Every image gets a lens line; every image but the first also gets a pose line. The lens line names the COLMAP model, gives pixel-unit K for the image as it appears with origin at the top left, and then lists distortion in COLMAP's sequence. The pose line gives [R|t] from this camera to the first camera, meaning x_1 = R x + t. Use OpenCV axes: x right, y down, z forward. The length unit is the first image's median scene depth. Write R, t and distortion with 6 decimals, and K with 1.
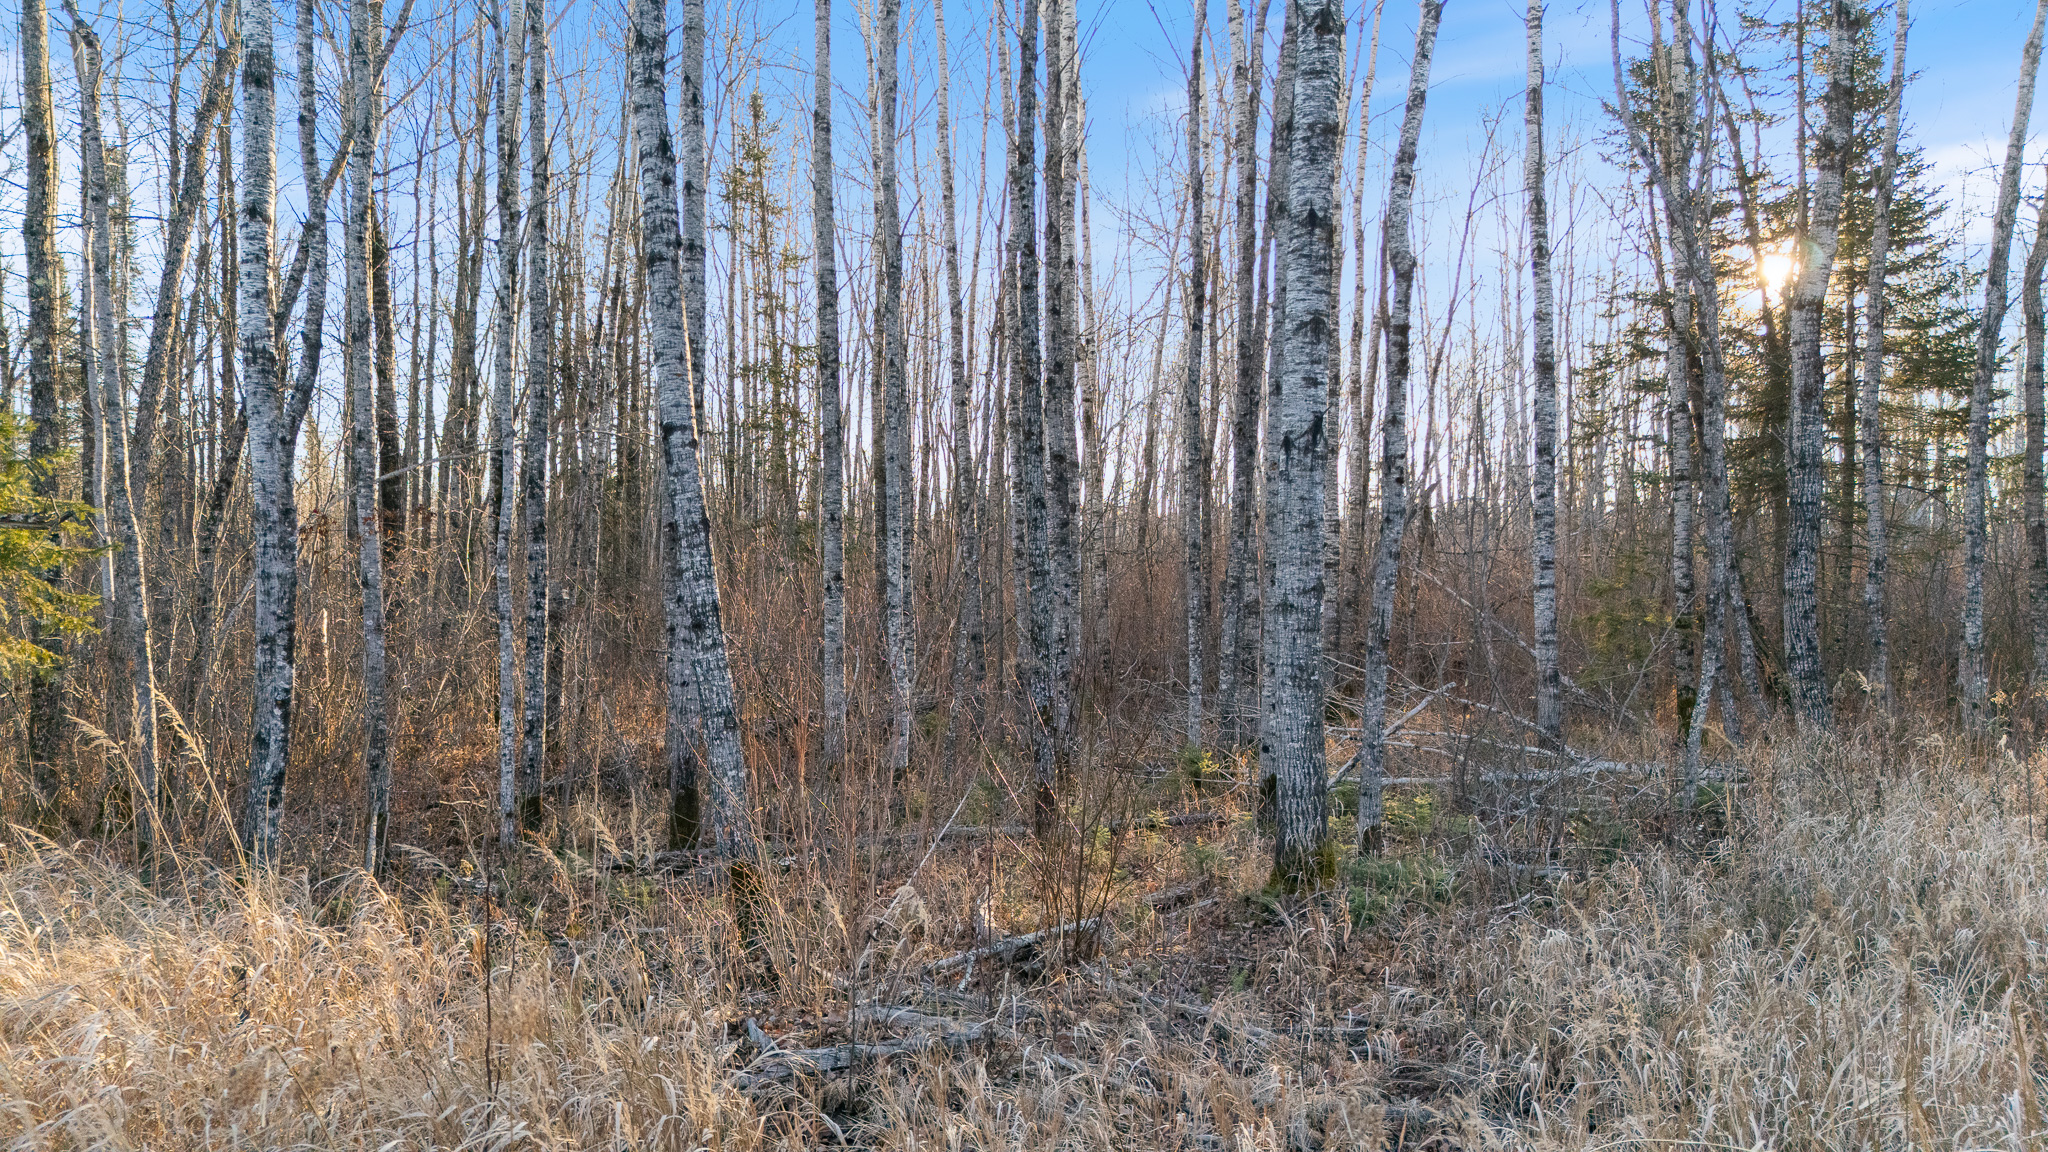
lens RADIAL K [[1475.7, 0, 1024.0], [0, 1475.7, 576.0], [0, 0, 1]] dist [0.026992, -0.008832]
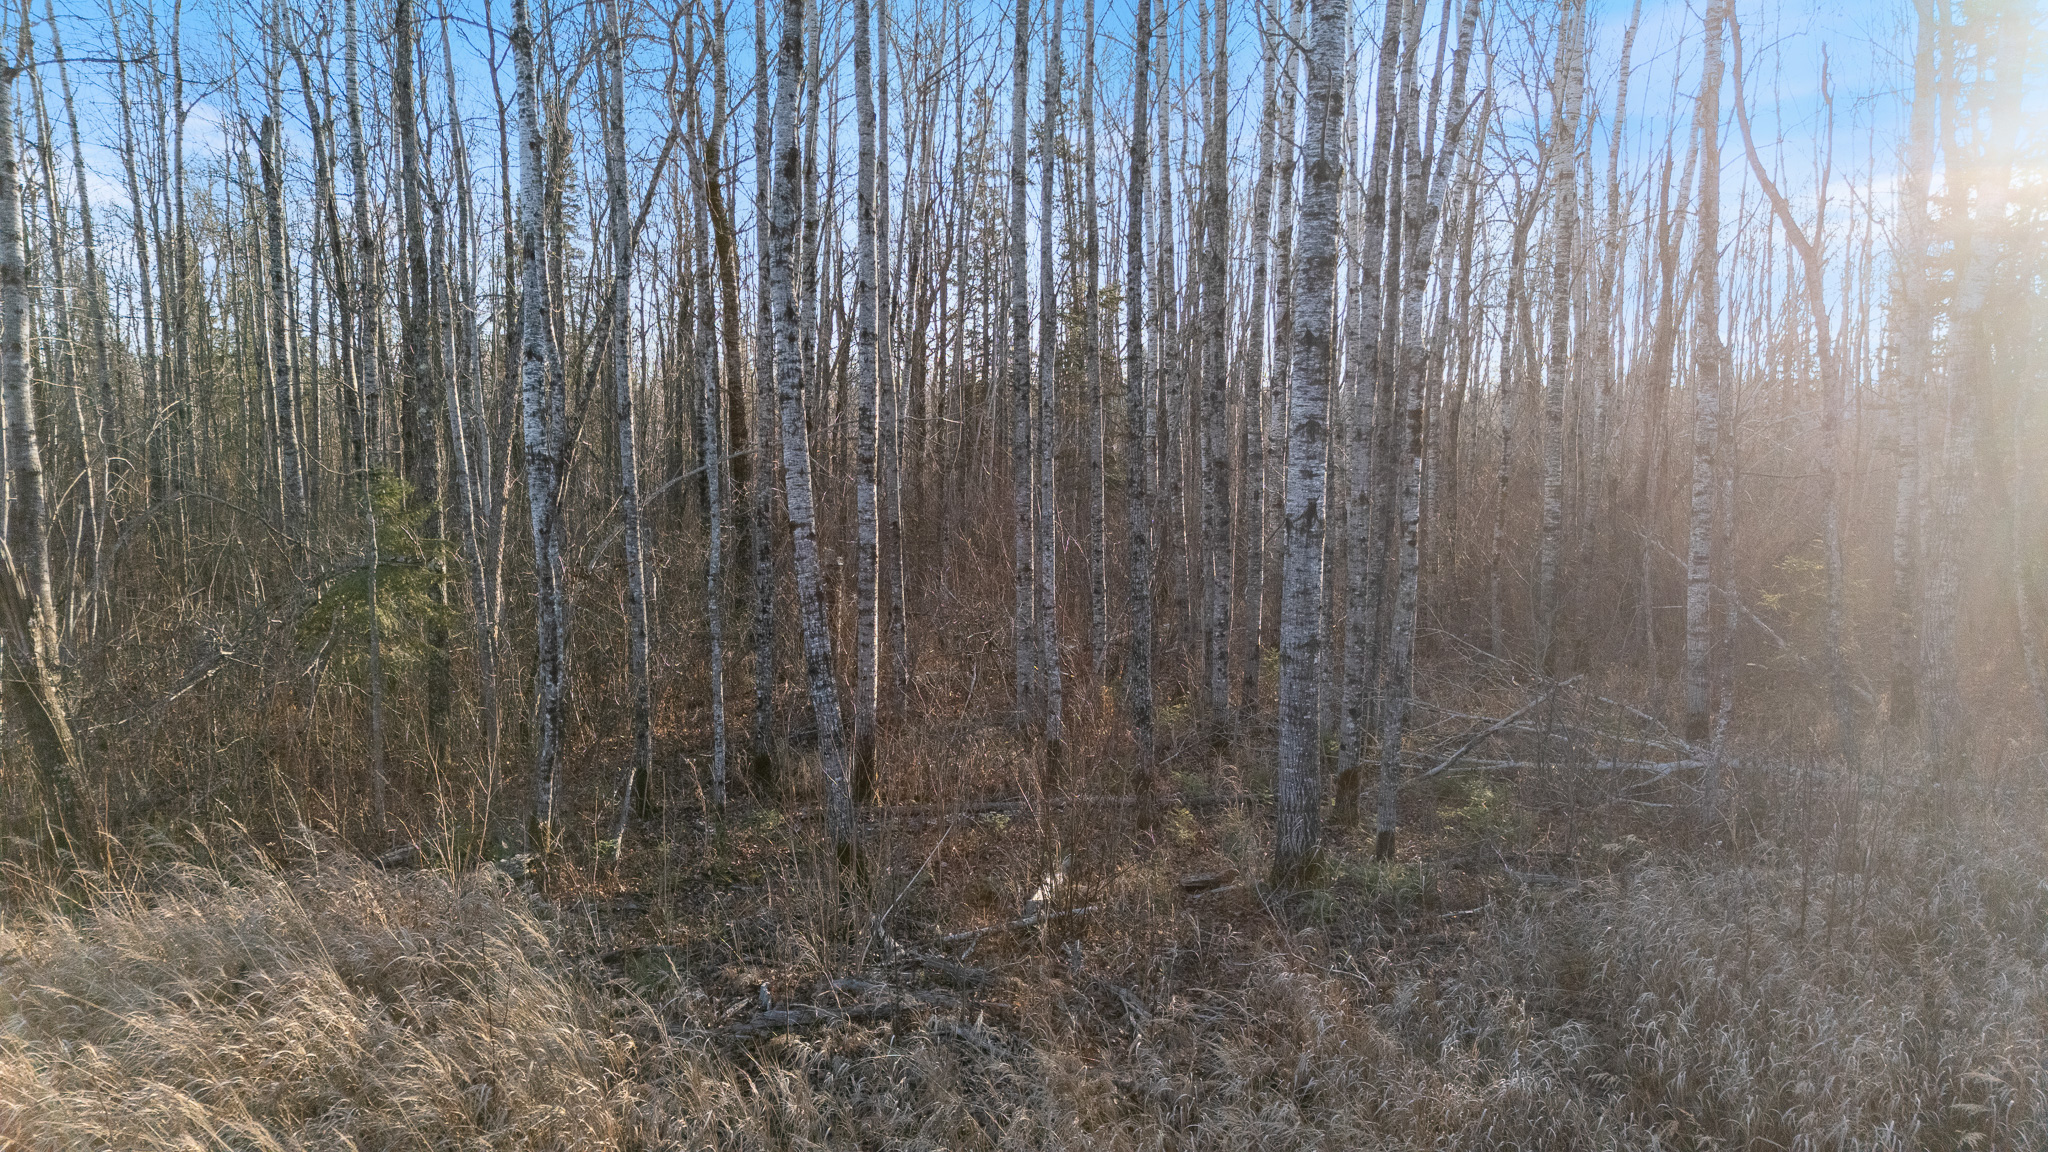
lens RADIAL K [[1475.7, 0, 1024.0], [0, 1475.7, 576.0], [0, 0, 1]] dist [0.026992, -0.008832]
pose [[0.965897, 0.020172, -0.258138, 0.283992], [0.002300, 0.996253, 0.086460, -0.153393], [0.258915, -0.084105, 0.962231, -0.227873]]
